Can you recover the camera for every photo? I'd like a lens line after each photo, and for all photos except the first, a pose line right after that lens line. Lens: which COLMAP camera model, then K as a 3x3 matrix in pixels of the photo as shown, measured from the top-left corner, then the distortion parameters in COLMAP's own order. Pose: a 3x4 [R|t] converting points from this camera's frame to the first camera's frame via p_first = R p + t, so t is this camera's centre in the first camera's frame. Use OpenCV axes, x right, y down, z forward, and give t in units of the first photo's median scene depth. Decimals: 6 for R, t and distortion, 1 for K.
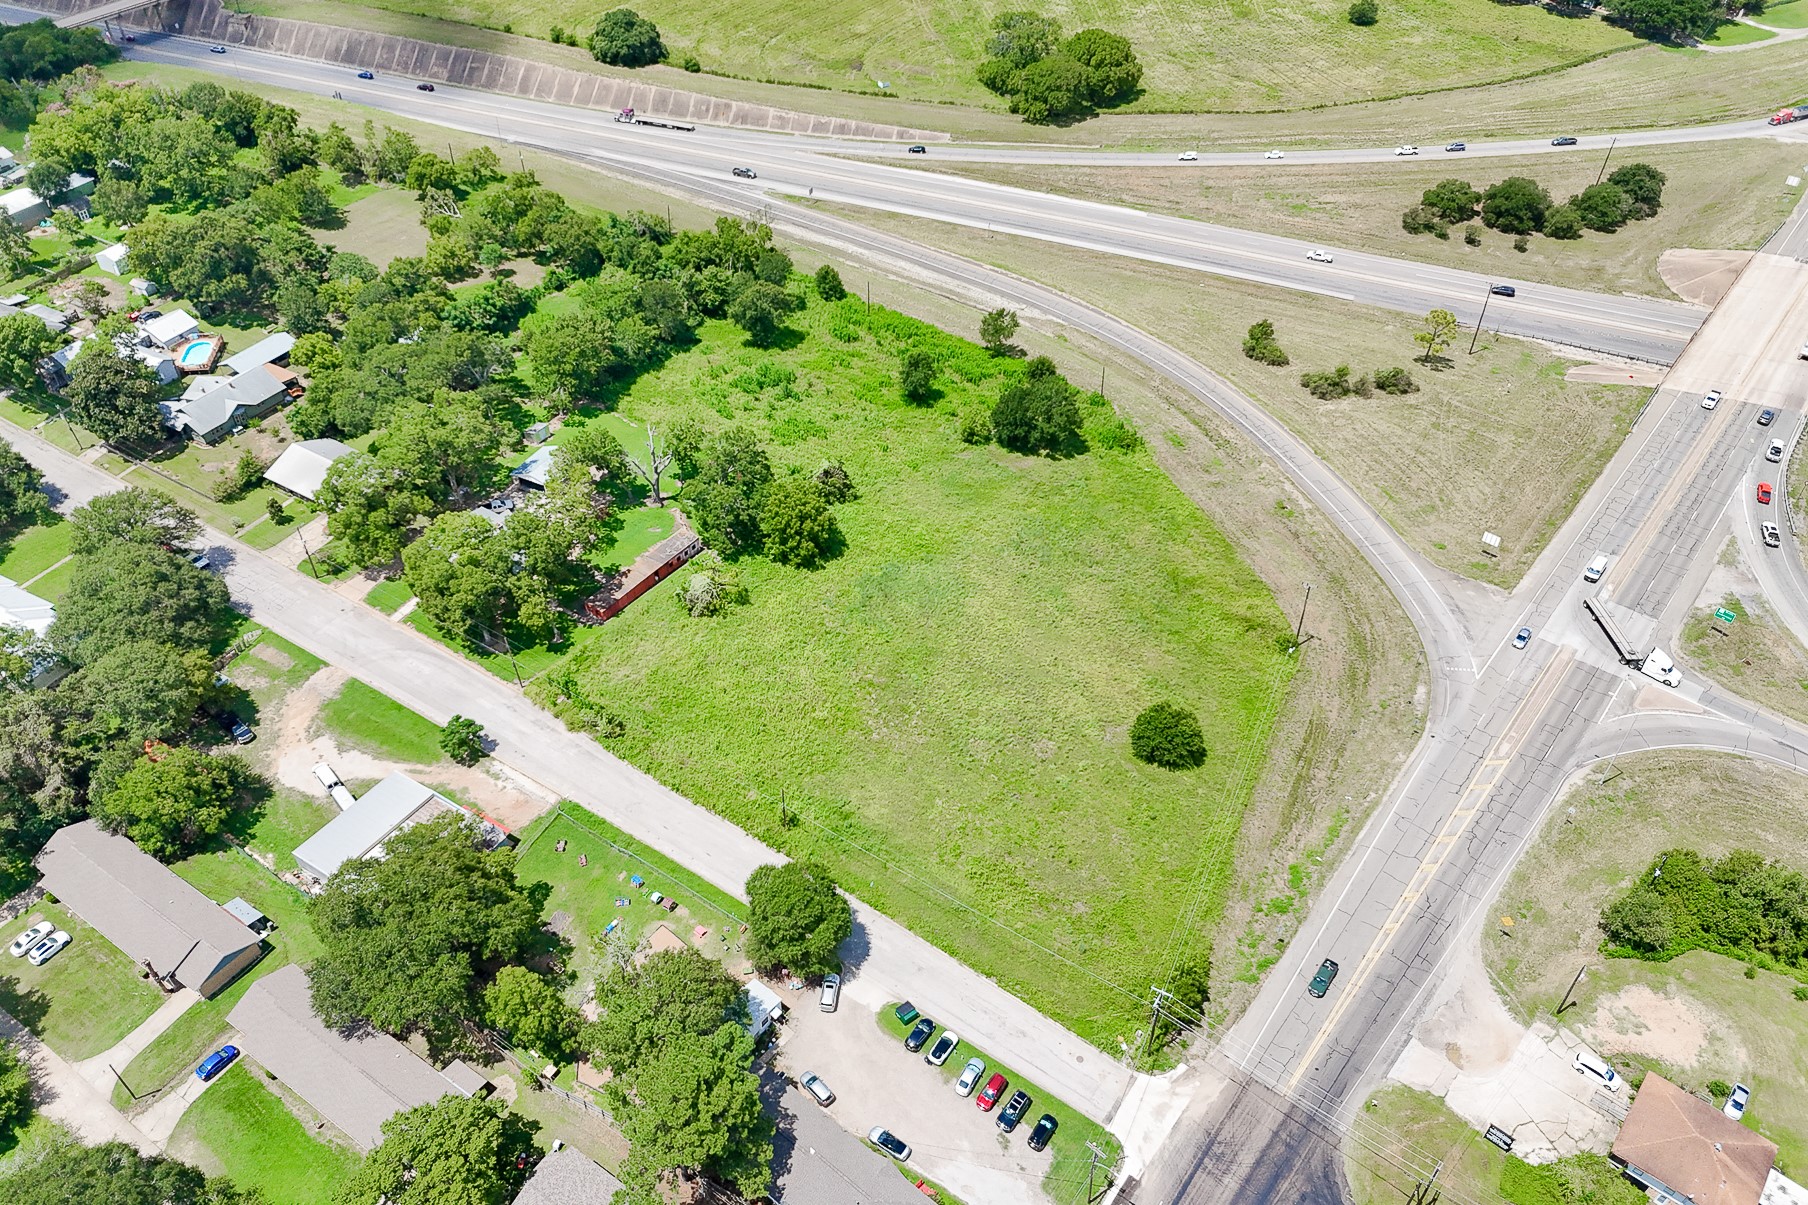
lens RADIAL K [[1363.7, 0, 920.0], [0, 1363.7, 587.6], [0, 0, 1]] dist [0.064232, -0.055801]
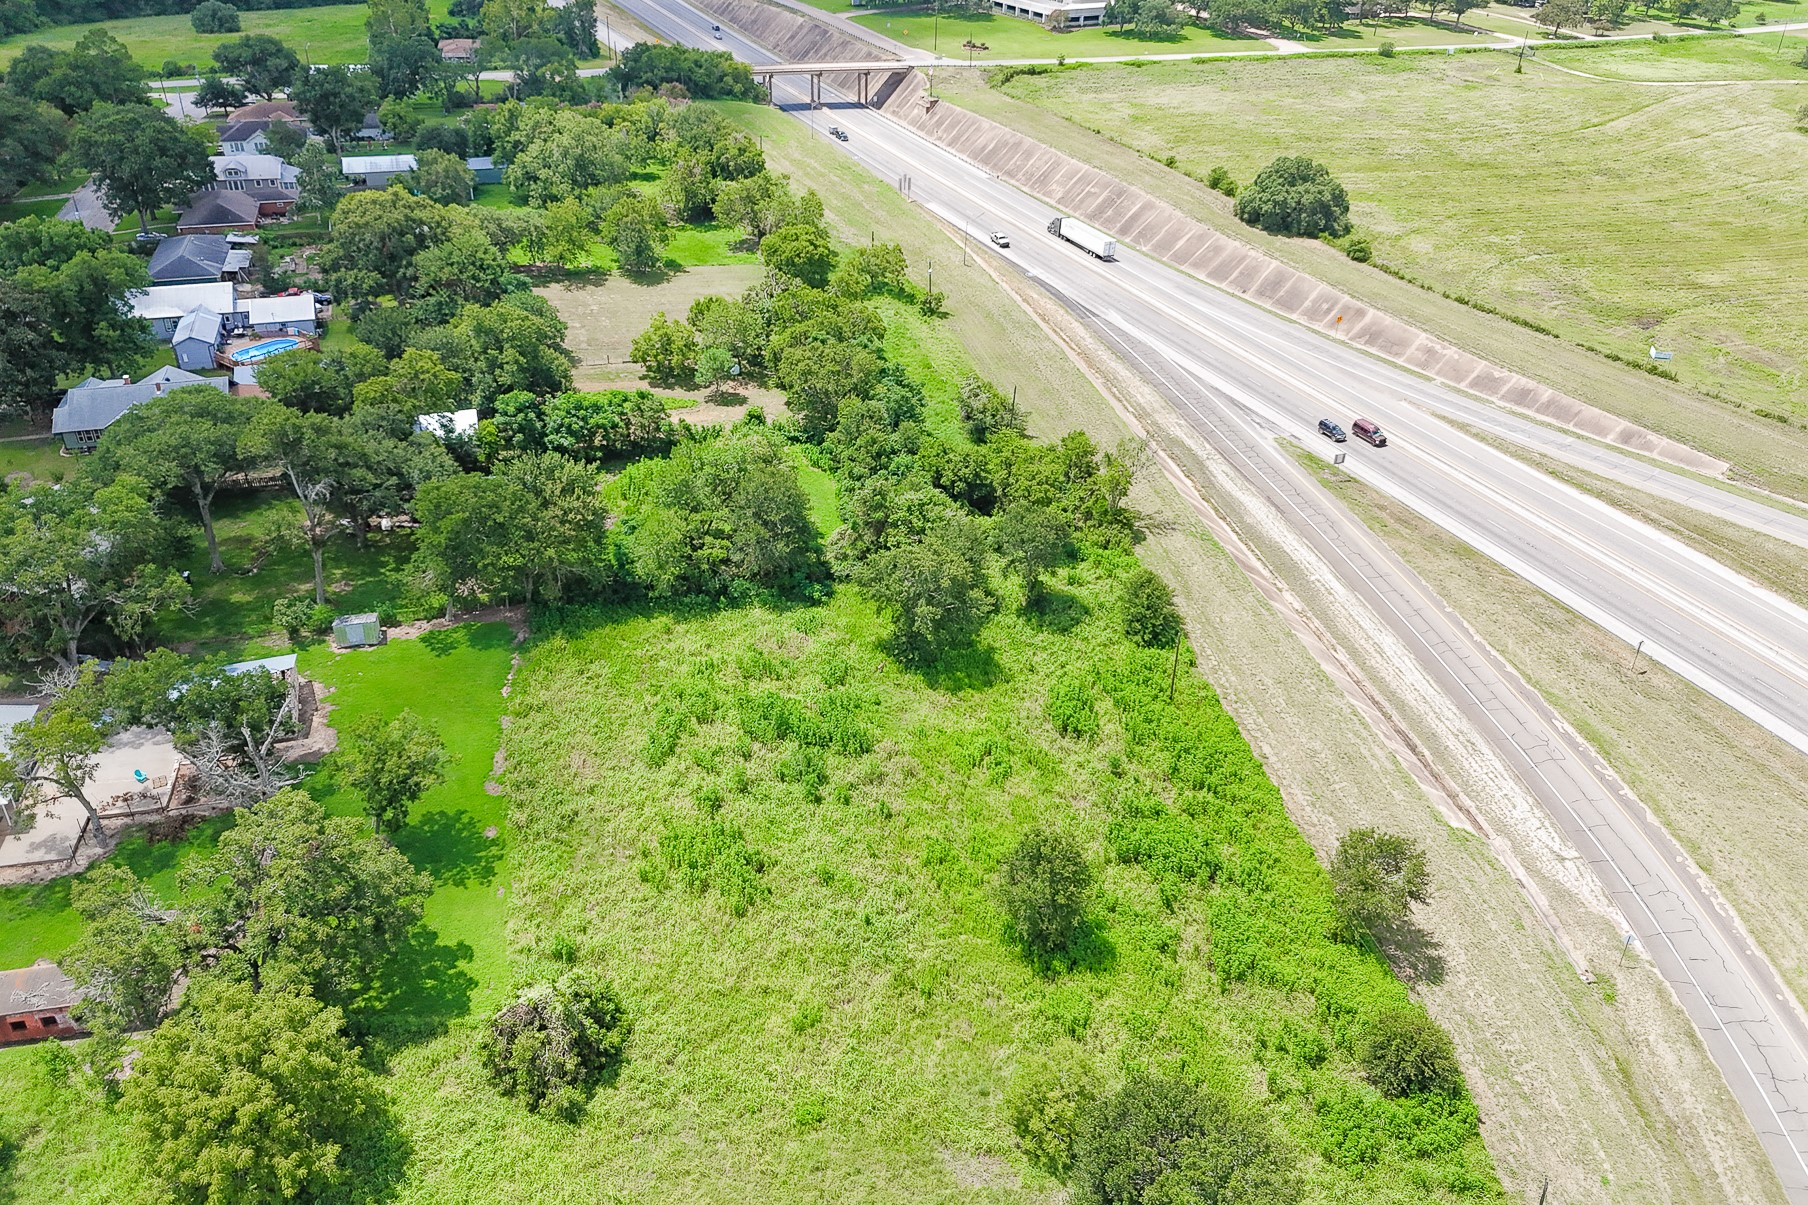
lens RADIAL K [[1301.5, 0, 902.3], [0, 1301.5, 553.9], [0, 0, 1]] dist [0.073169, -0.072094]
pose [[0.710378, 0.362930, -0.603030, 0.167548], [-0.467368, 0.883867, -0.018617, -0.228267], [0.526241, 0.295062, 0.797502, 0.700112]]
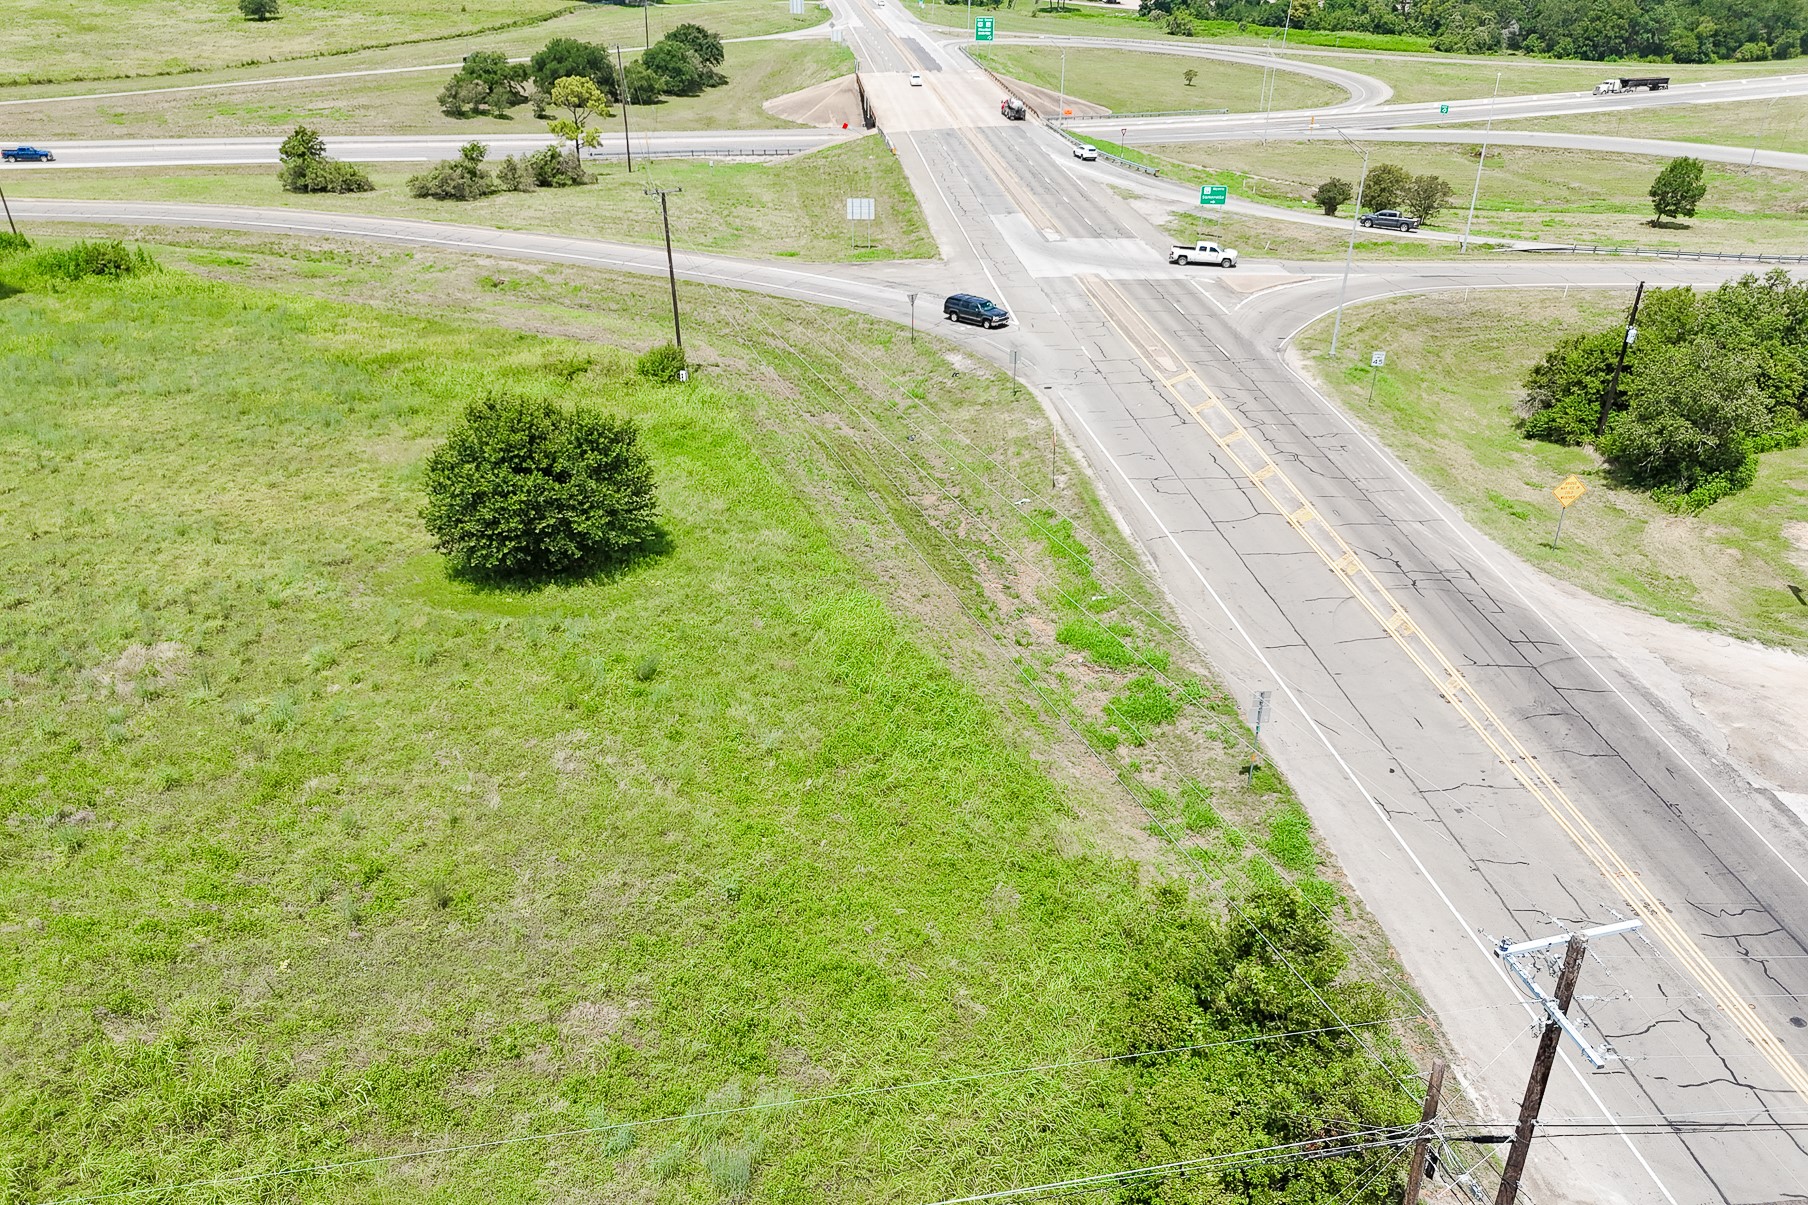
lens RADIAL K [[1363.7, 0, 920.0], [0, 1363.7, 587.6], [0, 0, 1]] dist [0.064232, -0.055801]
pose [[0.726049, -0.311033, 0.613279, 0.033188], [0.445473, 0.892155, -0.074919, 0.149535], [-0.523837, 0.327594, 0.786305, 0.558900]]
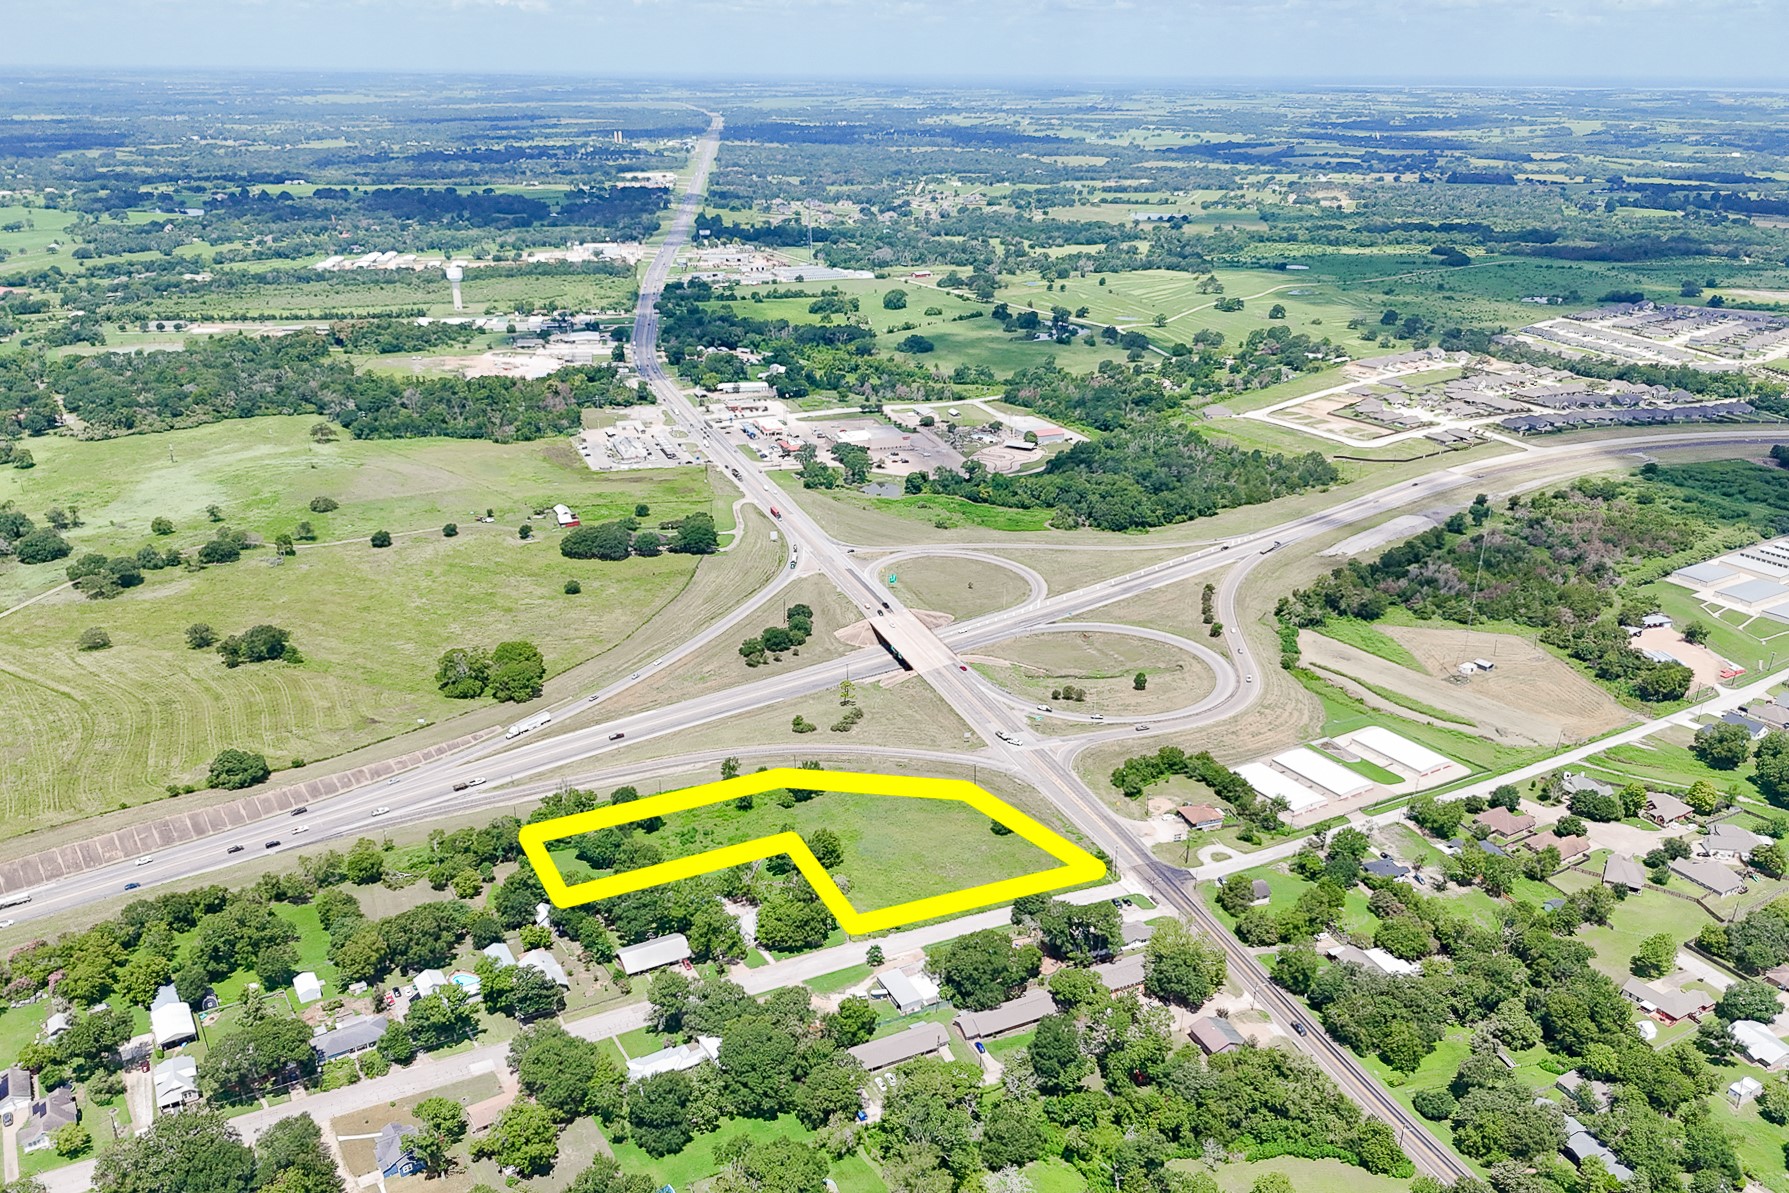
lens RADIAL K [[1387.7, 0, 946.2], [0, 1387.7, 597.1], [0, 0, 1]] dist [0.030536, -0.063494]
pose [[0.486171, -0.311209, 0.816570, -1.502207], [0.556155, 0.830953, -0.014434, -0.216733], [-0.674040, 0.461157, 0.577065, -0.520000]]
